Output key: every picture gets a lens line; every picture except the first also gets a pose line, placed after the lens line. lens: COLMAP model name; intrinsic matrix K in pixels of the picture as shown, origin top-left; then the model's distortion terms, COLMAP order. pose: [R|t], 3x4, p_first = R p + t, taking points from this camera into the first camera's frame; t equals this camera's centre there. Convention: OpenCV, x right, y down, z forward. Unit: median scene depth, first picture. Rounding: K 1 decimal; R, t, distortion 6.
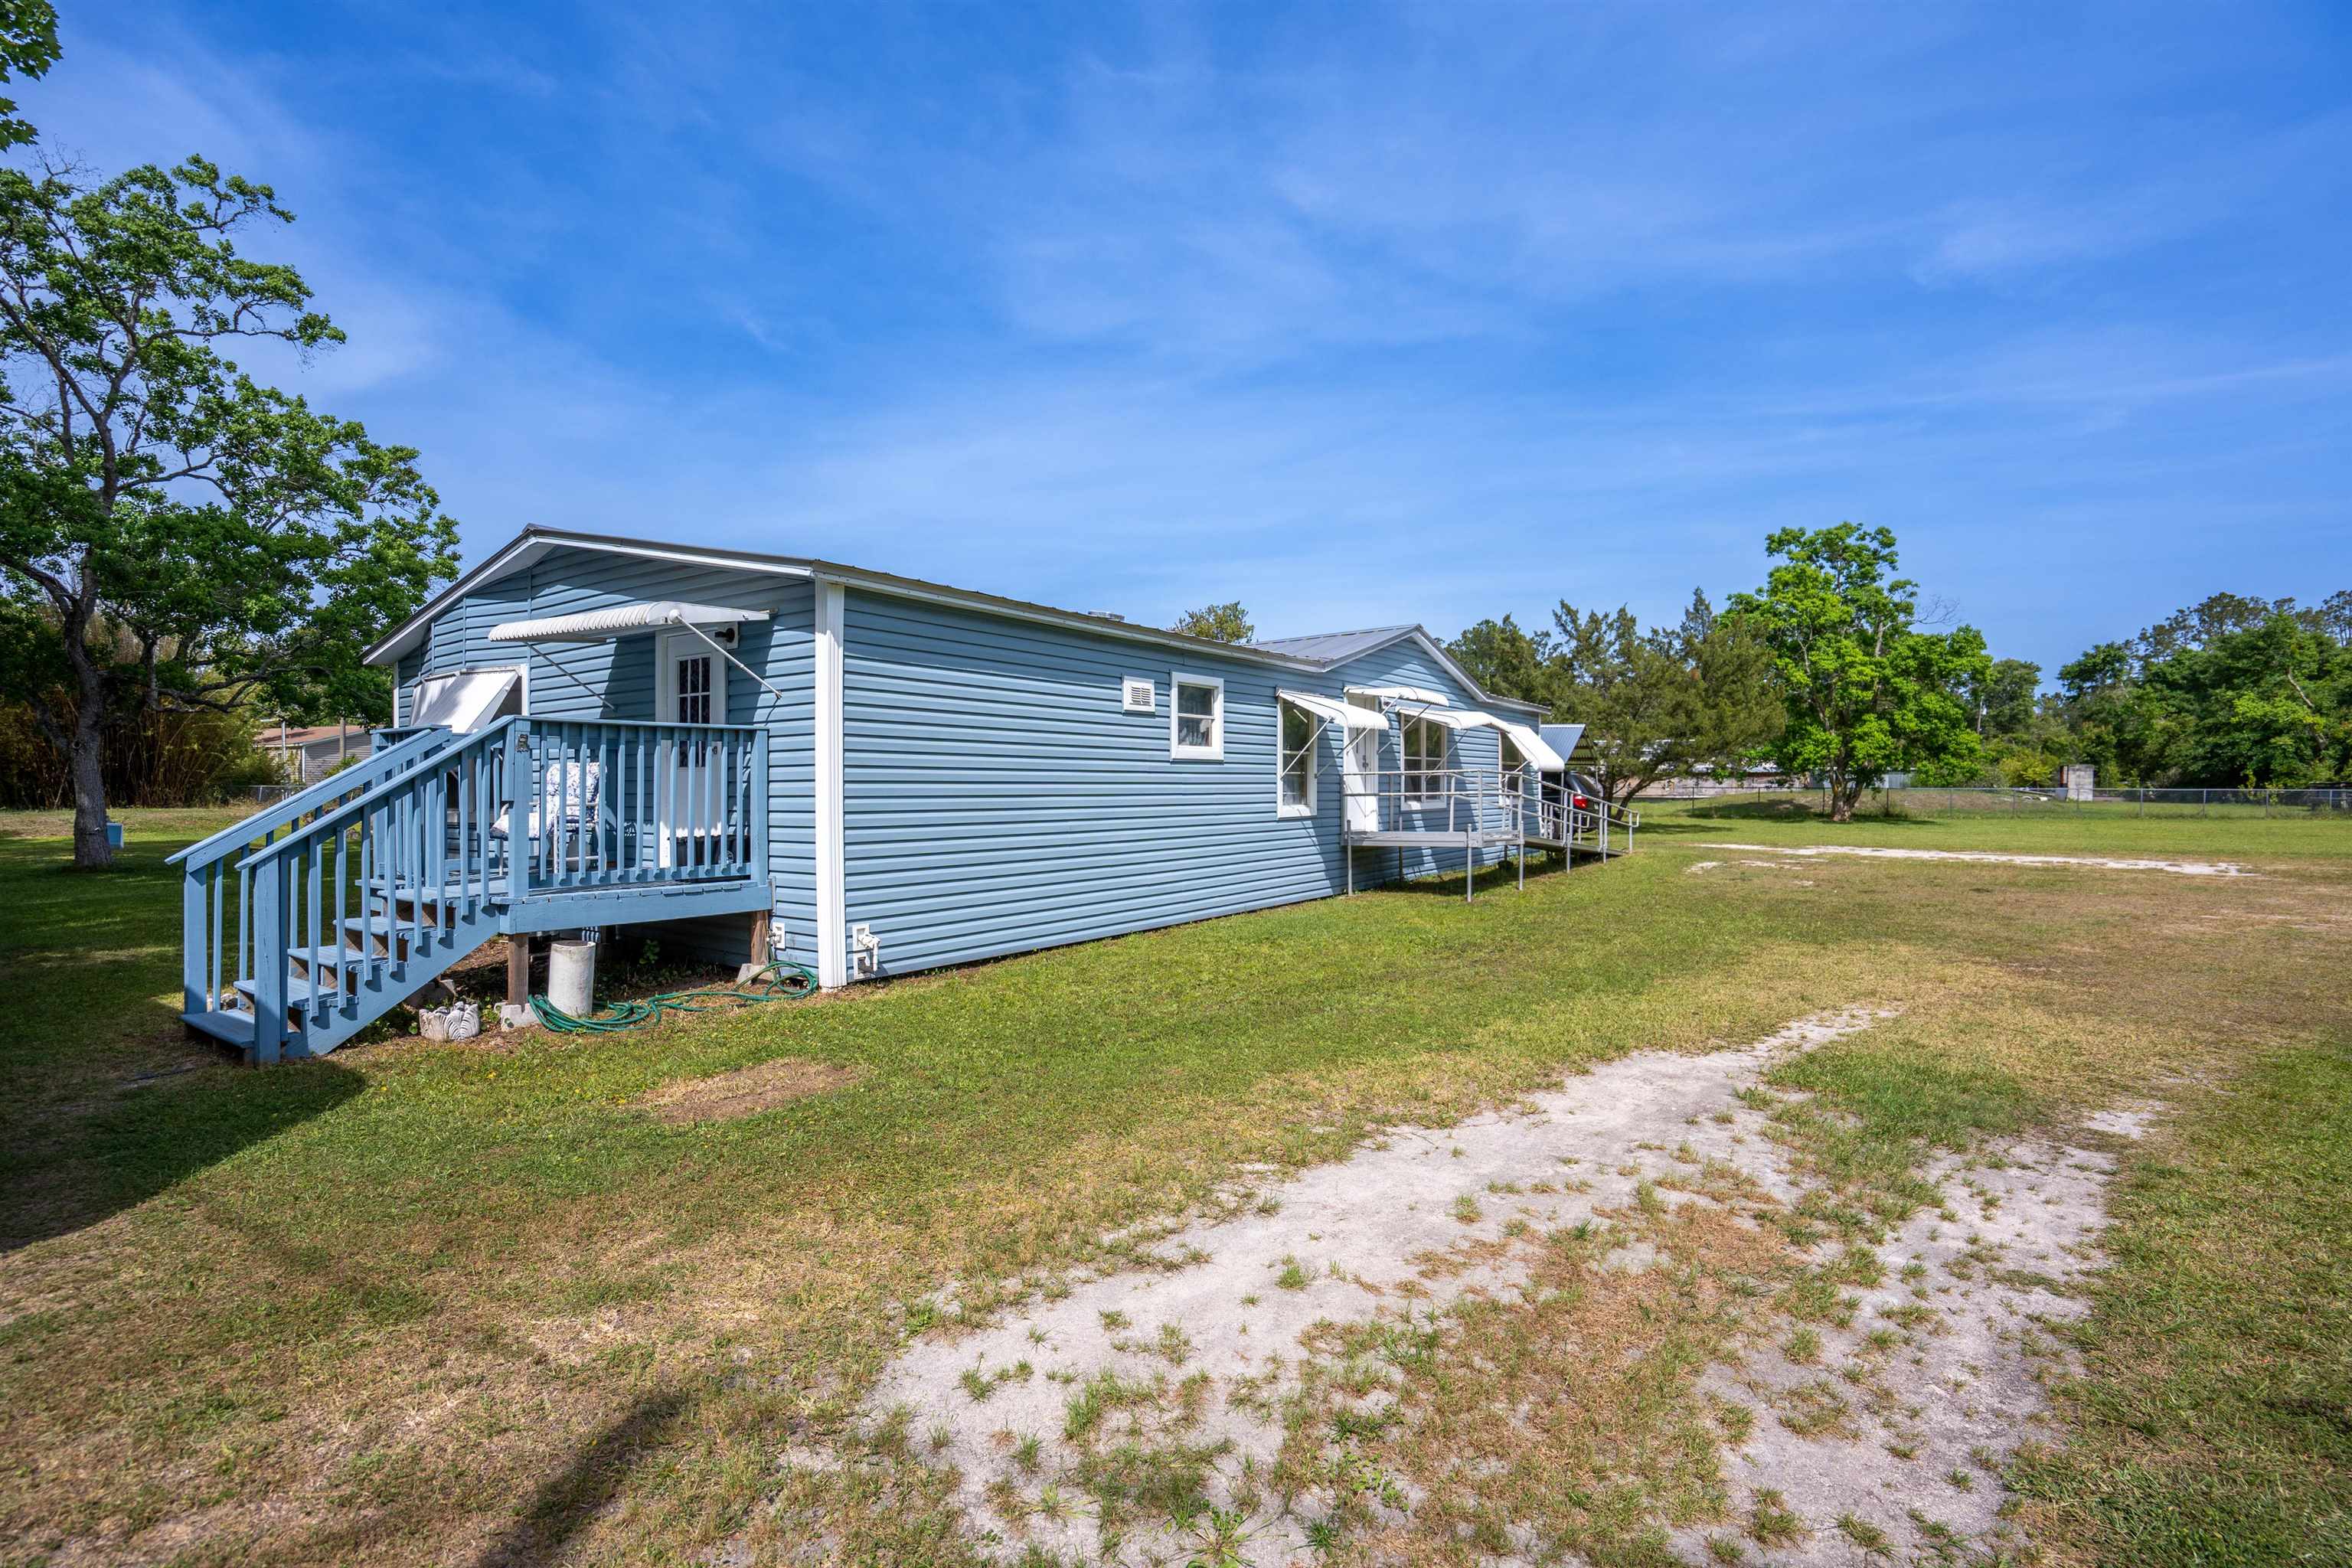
lens RADIAL K [[1091.6, 0, 1167.9], [0, 1091.6, 780.2], [0, 0, 1]] dist [-0.022242, 0.002176]
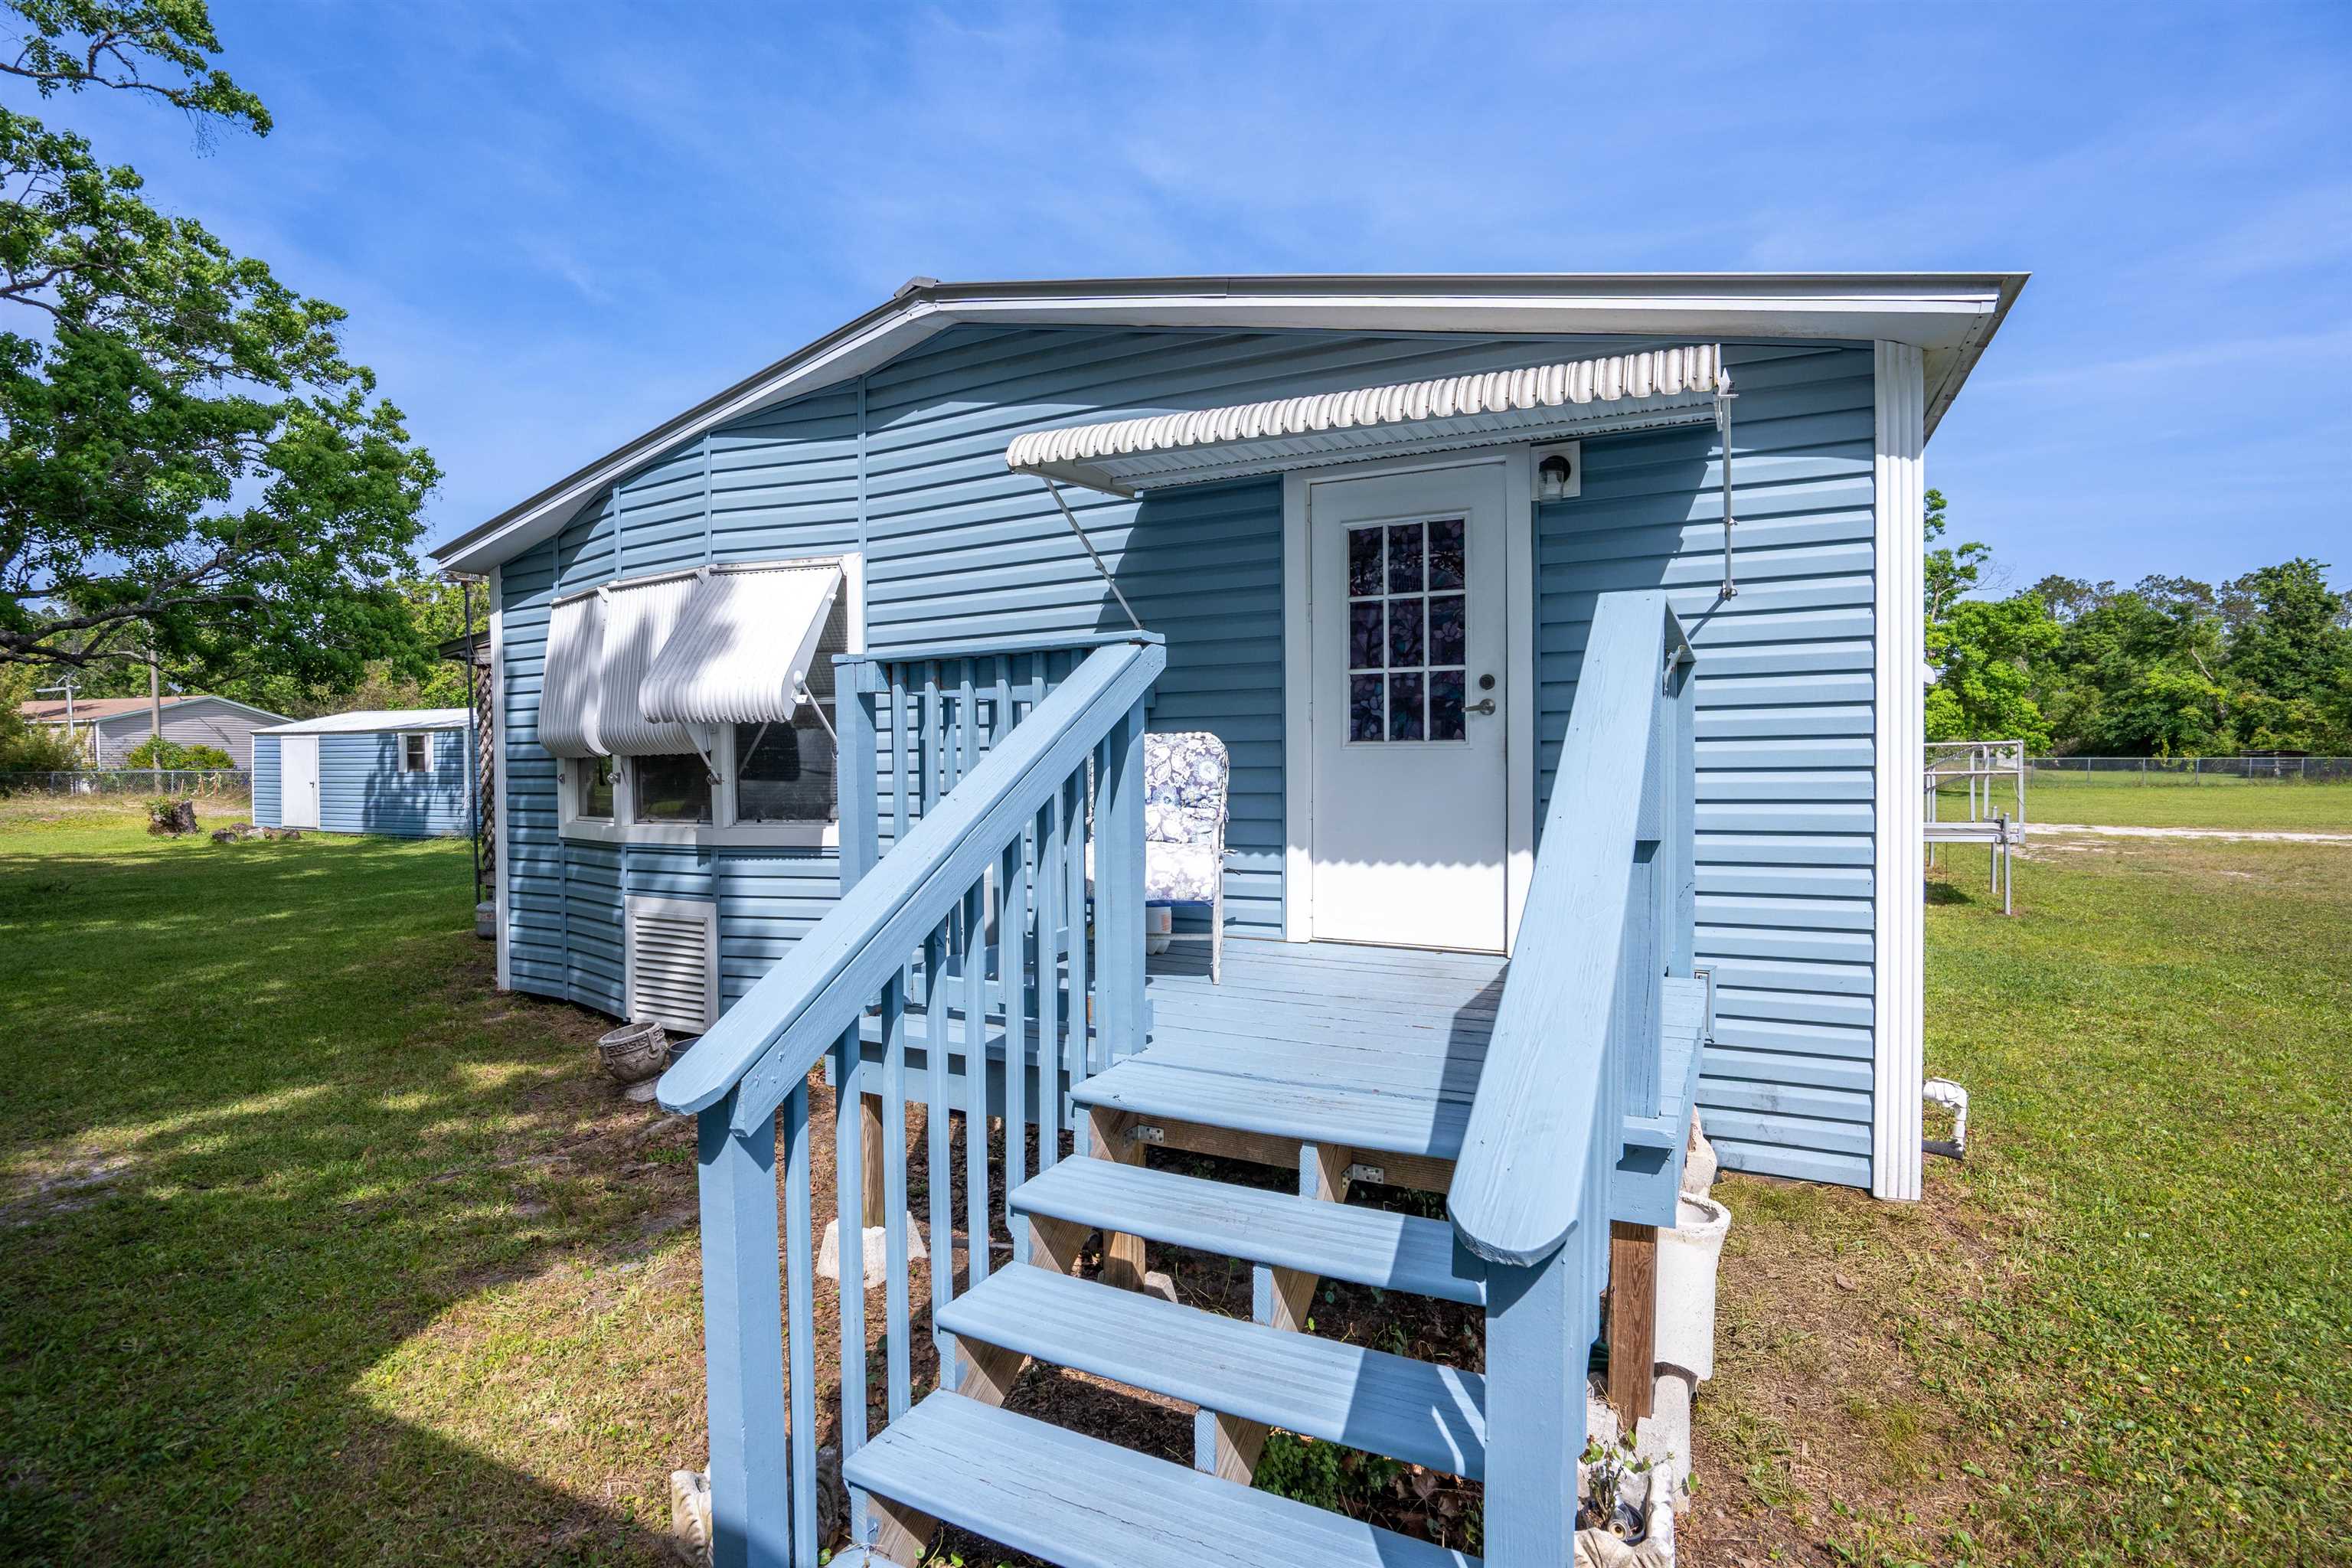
lens RADIAL K [[1091.6, 0, 1162.5], [0, 1091.6, 773.8], [0, 0, 1]] dist [-0.022242, 0.002176]
pose [[0.991832, -0.009207, 0.127219, -0.101433], [0.006975, 0.999814, 0.017984, -0.001251], [-0.127361, -0.016950, 0.991712, 0.086900]]
